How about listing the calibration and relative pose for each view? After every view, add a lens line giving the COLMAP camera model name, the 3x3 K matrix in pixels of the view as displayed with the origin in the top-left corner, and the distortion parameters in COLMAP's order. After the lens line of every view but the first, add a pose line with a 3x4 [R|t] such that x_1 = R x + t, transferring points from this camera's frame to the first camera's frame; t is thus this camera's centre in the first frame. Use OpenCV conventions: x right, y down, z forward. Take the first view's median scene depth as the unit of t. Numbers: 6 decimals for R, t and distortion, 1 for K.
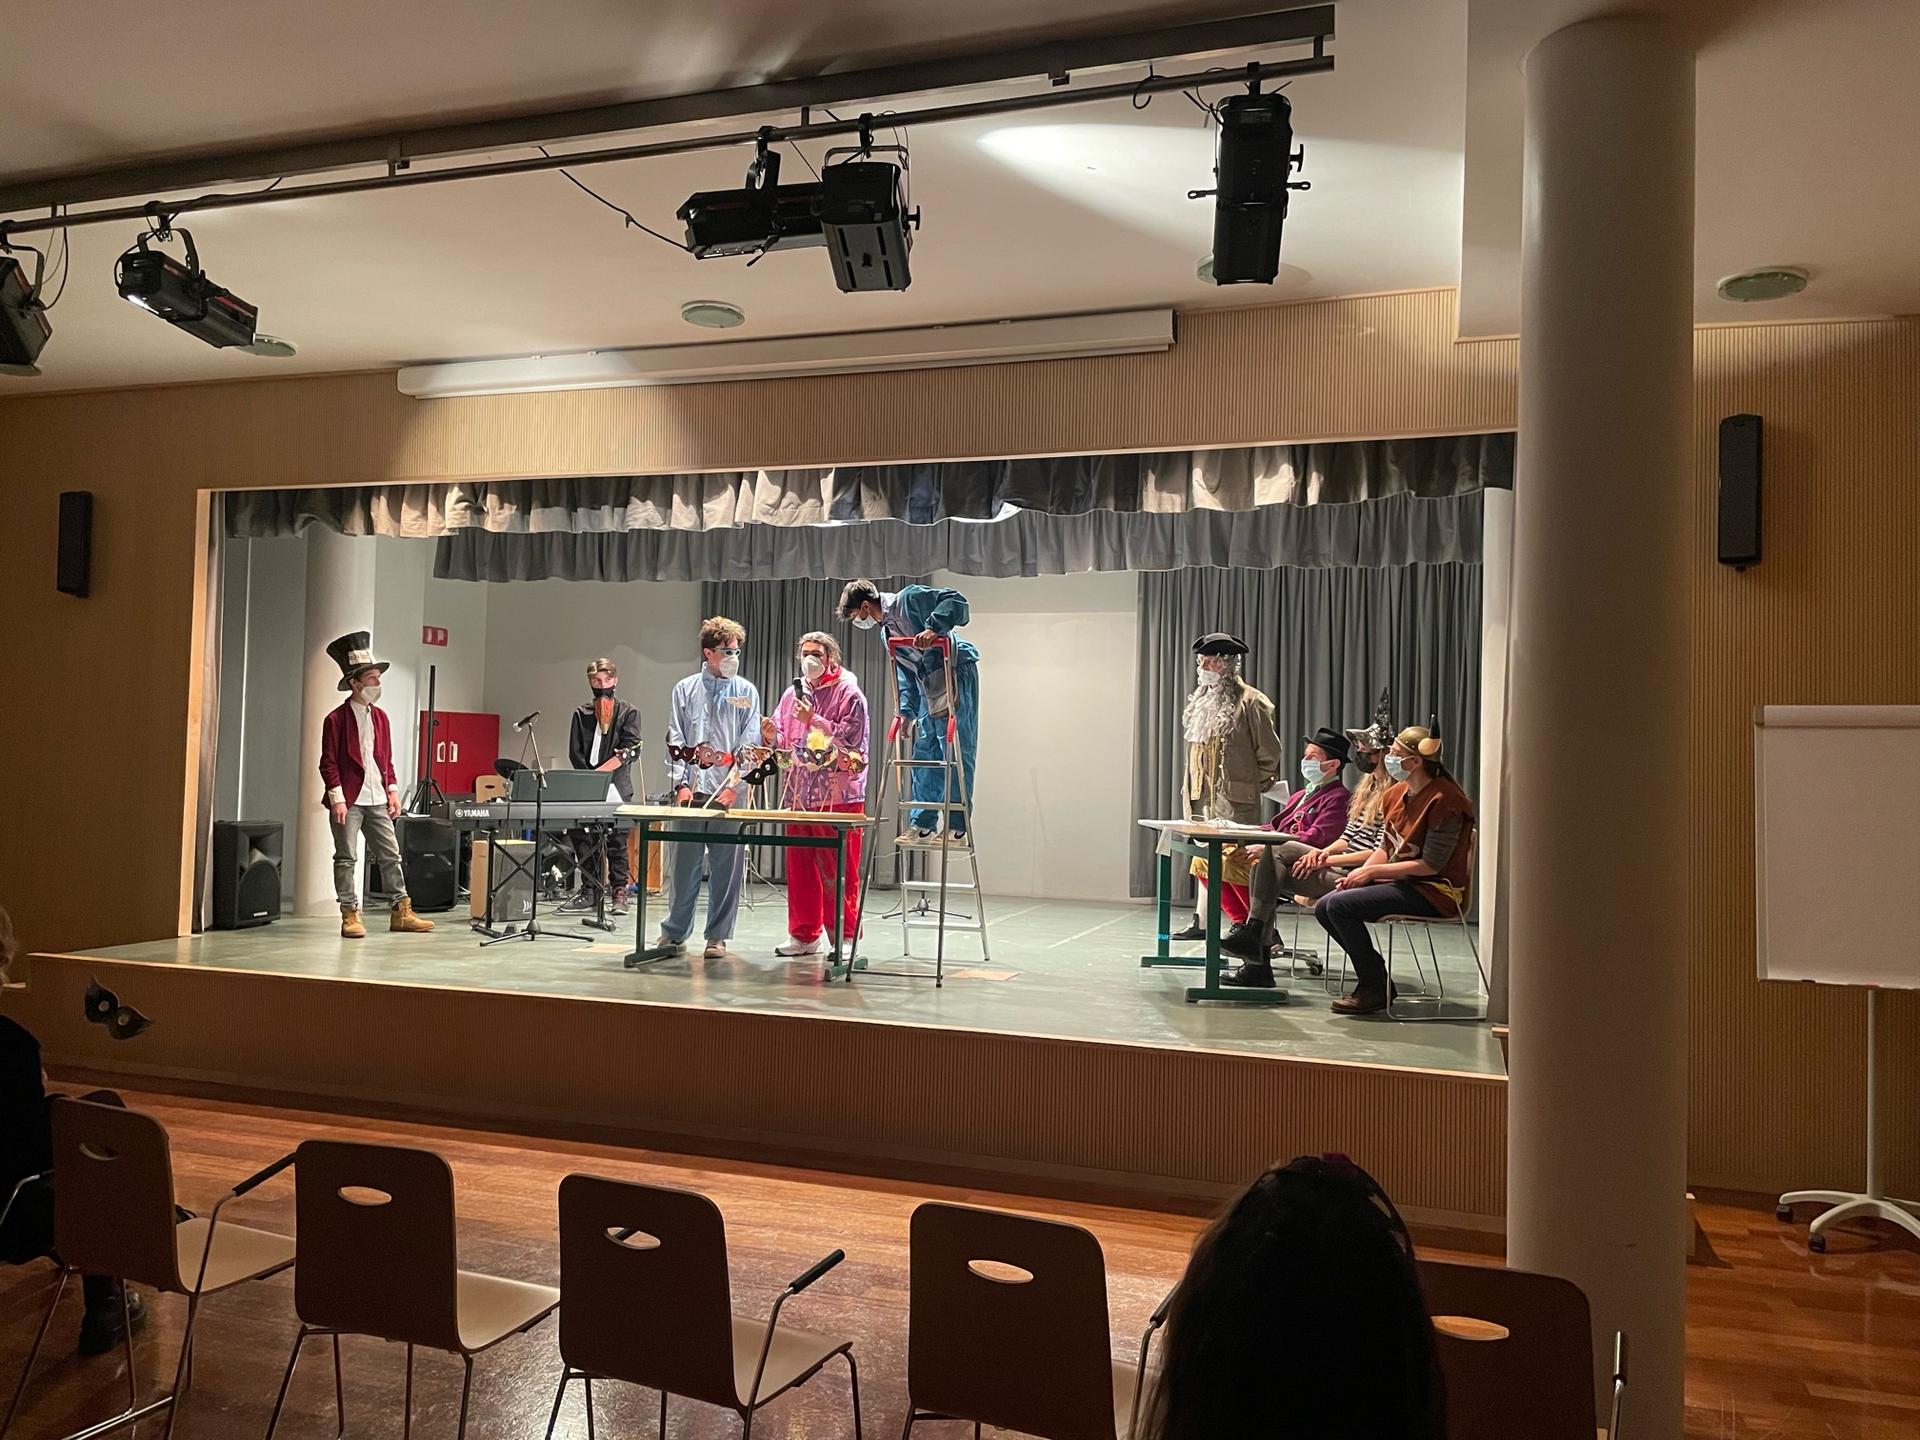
lens RADIAL K [[1488.4, 0, 956.4], [0, 1488.4, 704.8], [0, 0, 1]] dist [0.083839, -0.110915]
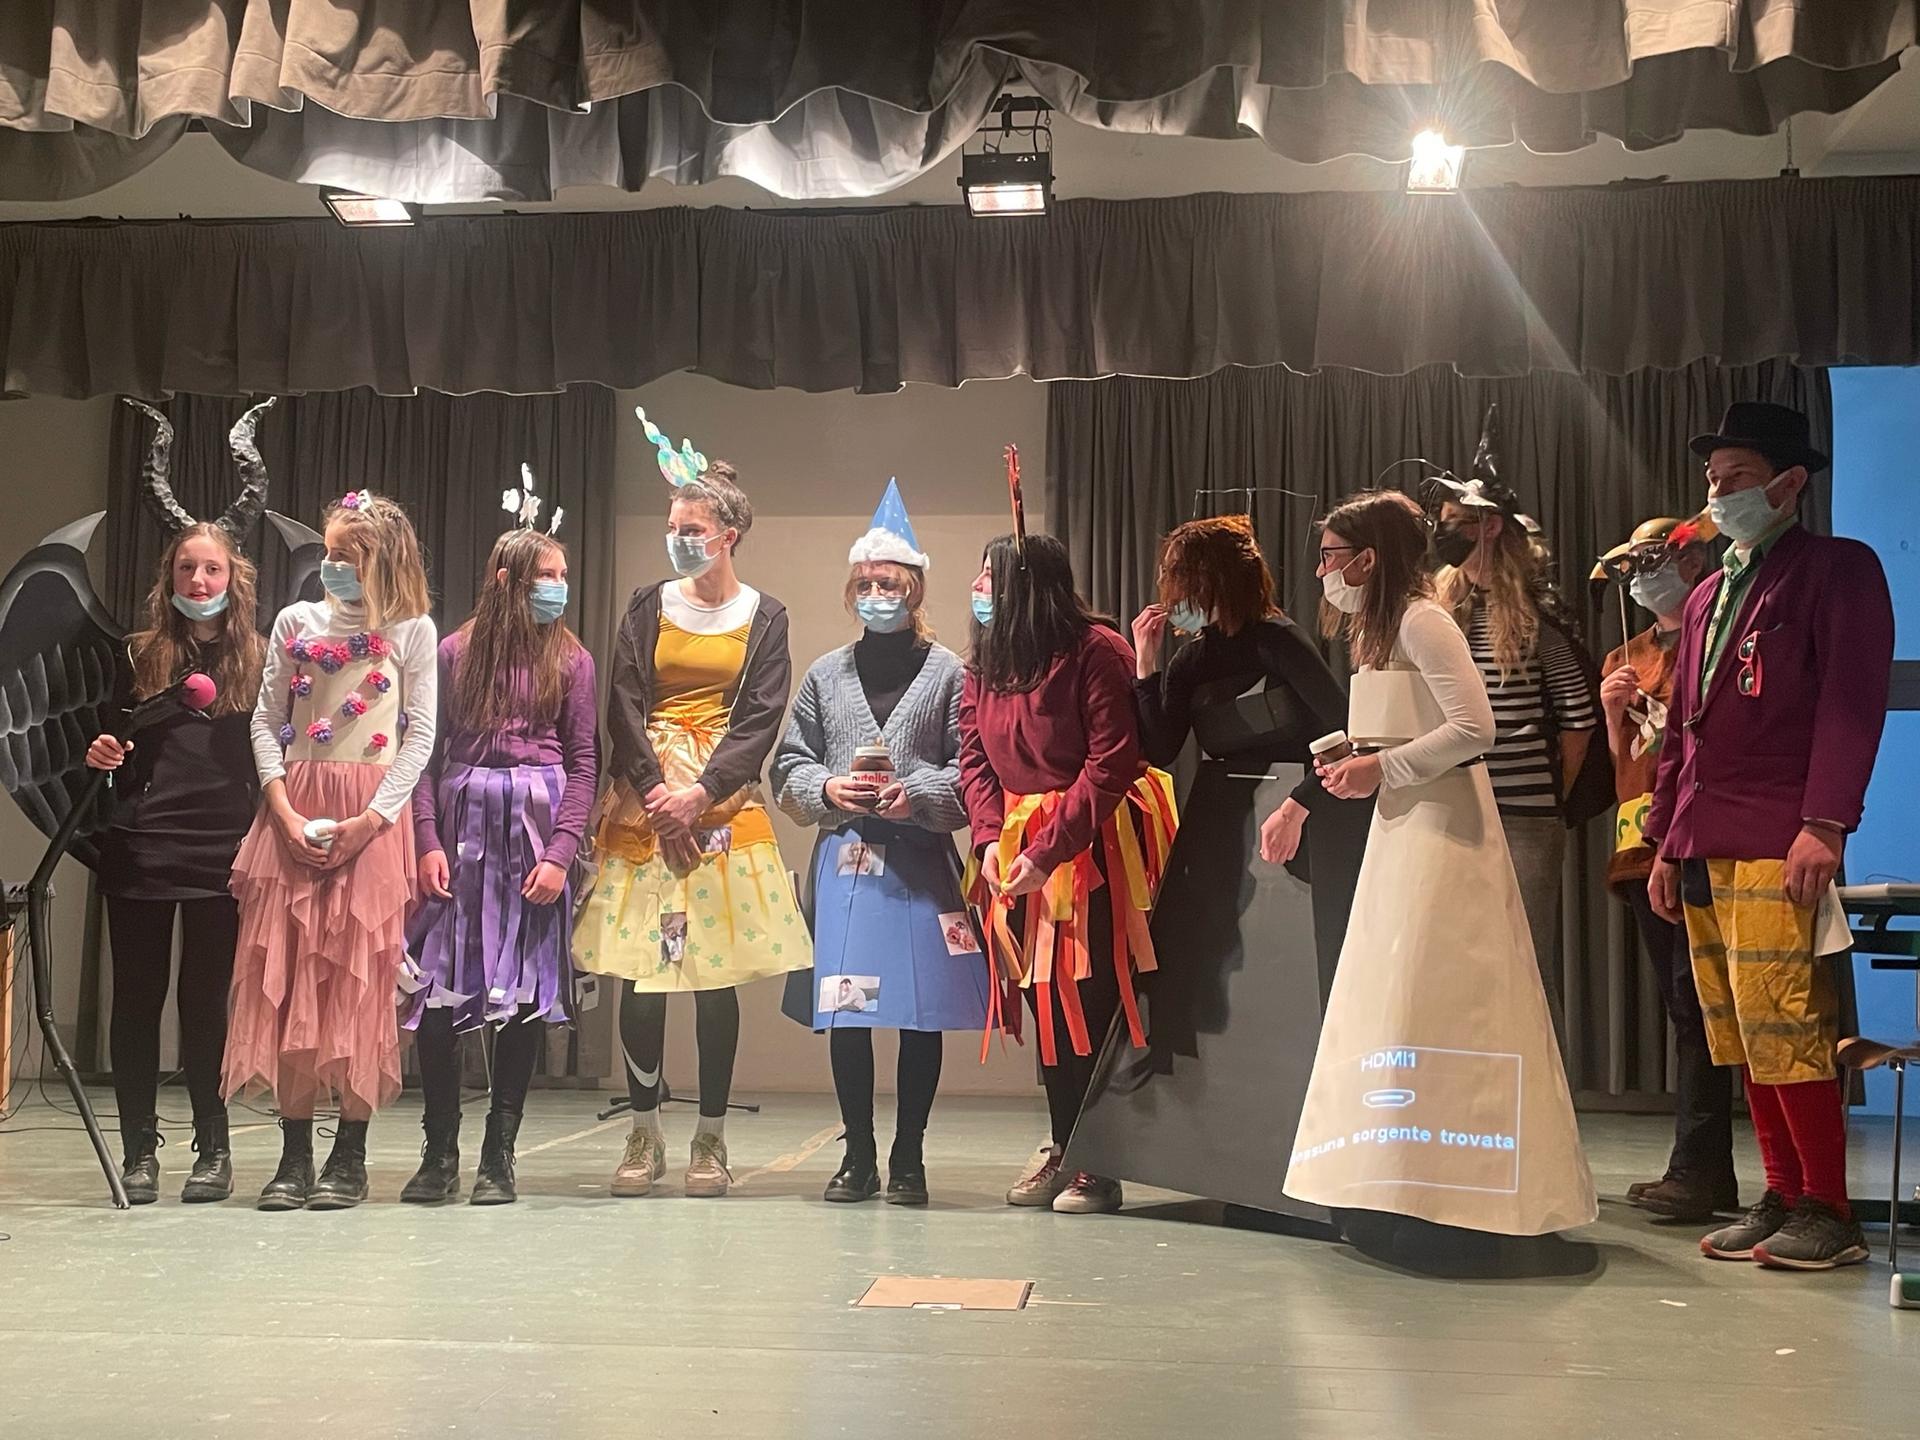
lens RADIAL K [[2158.1, 0, 971.0], [0, 2158.1, 724.7], [0, 0, 1]] dist [0.064914, -0.061301]
pose [[0.976202, 0.005346, 0.216796, -0.079267], [0.004657, 0.998949, -0.045602, 0.056694], [-0.216812, 0.045527, 0.975151, 0.406856]]
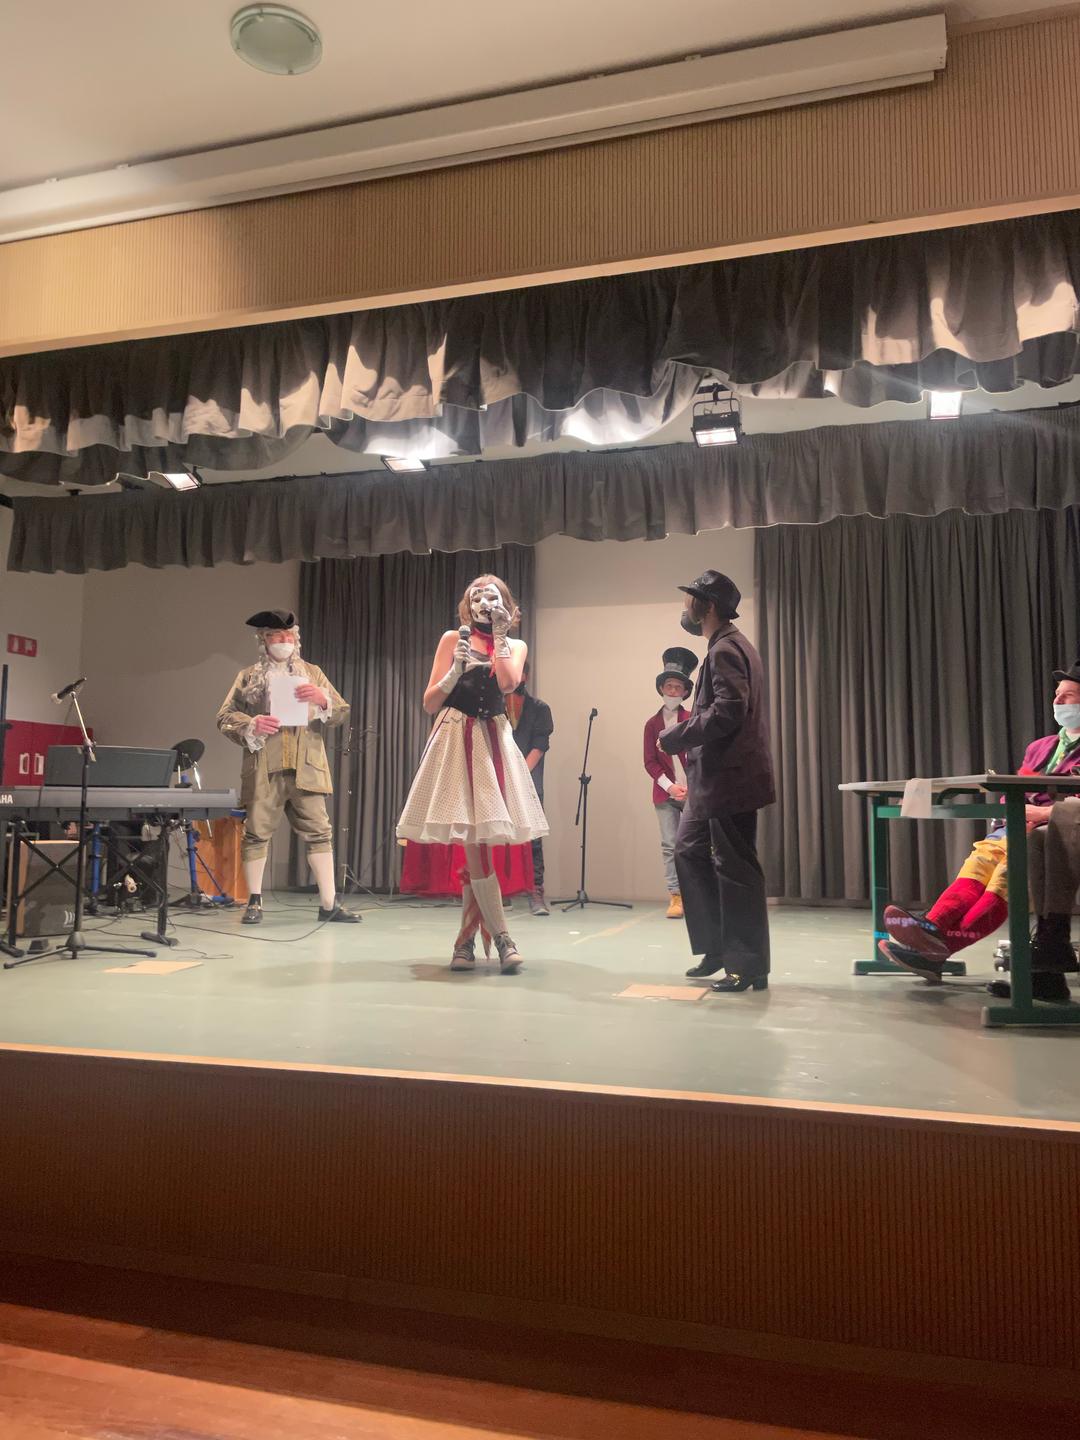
lens RADIAL K [[1125.9, 0, 555.1], [0, 1125.9, 702.4], [0, 0, 1]] dist [0.080158, -0.114977]
pose [[0.999208, -0.016498, 0.036204, -0.044984], [0.018661, 0.998008, -0.060257, 0.062696], [-0.035137, 0.060884, 0.997526, 0.382861]]
